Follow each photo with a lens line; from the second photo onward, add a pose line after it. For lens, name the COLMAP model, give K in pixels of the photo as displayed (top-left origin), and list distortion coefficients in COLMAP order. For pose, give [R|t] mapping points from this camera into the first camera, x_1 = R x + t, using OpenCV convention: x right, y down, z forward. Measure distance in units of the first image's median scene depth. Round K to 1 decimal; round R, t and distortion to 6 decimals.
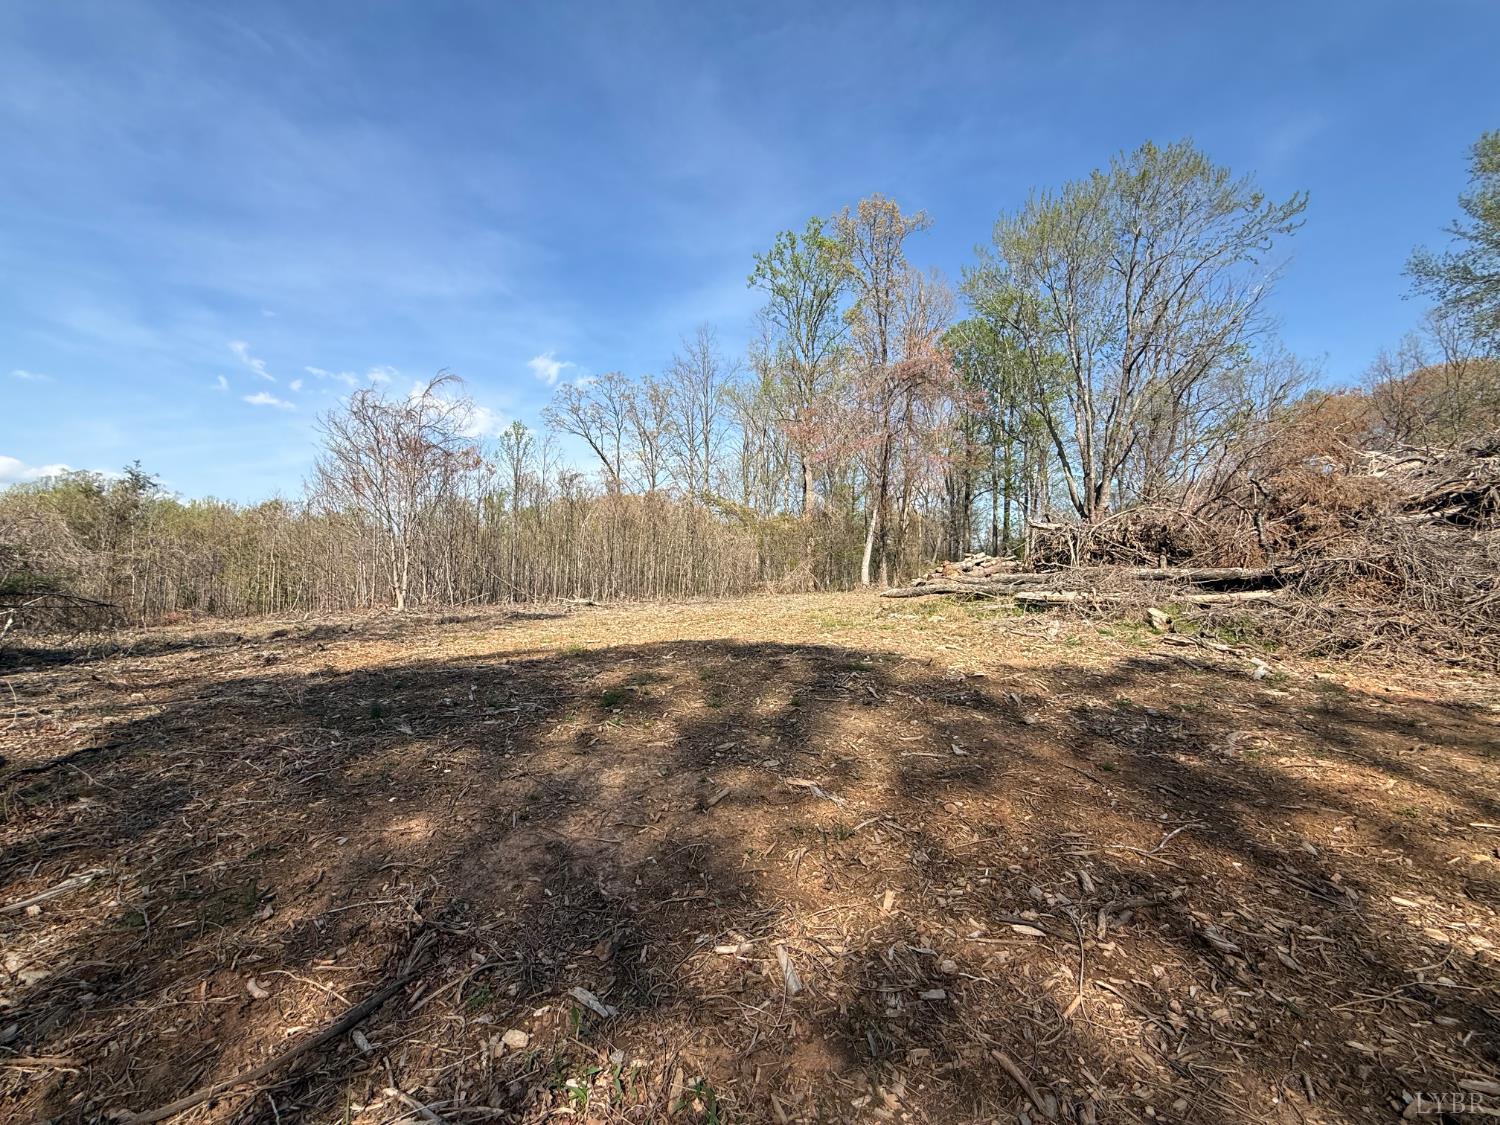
lens RADIAL K [[598.0, 0, 744.9], [0, 598.0, 564.1], [0, 0, 1]] dist [0.000938, -0.000124]
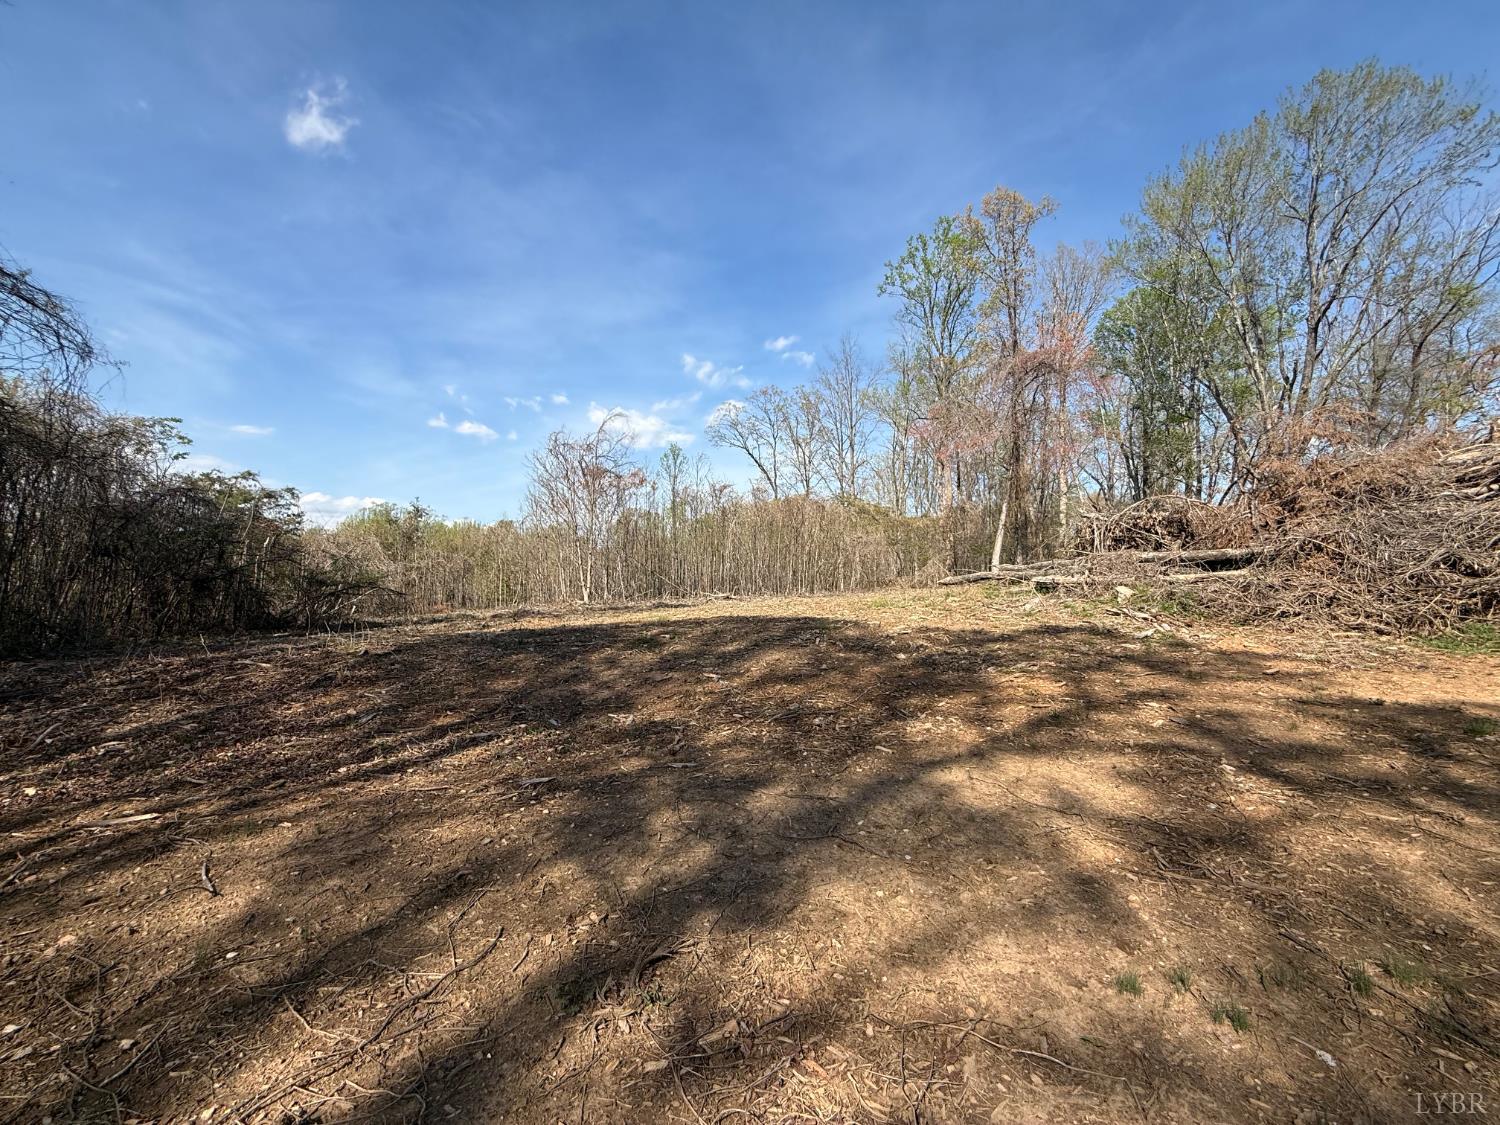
lens RADIAL K [[605.8, 0, 749.7], [0, 605.8, 567.0], [0, 0, 1]] dist [-0.000604, -0.000246]
pose [[0.956295, -0.022011, -0.291575, 0.091534], [0.023147, 0.999732, 0.000444, 0.005323], [0.291488, -0.007174, 0.956548, -0.085781]]
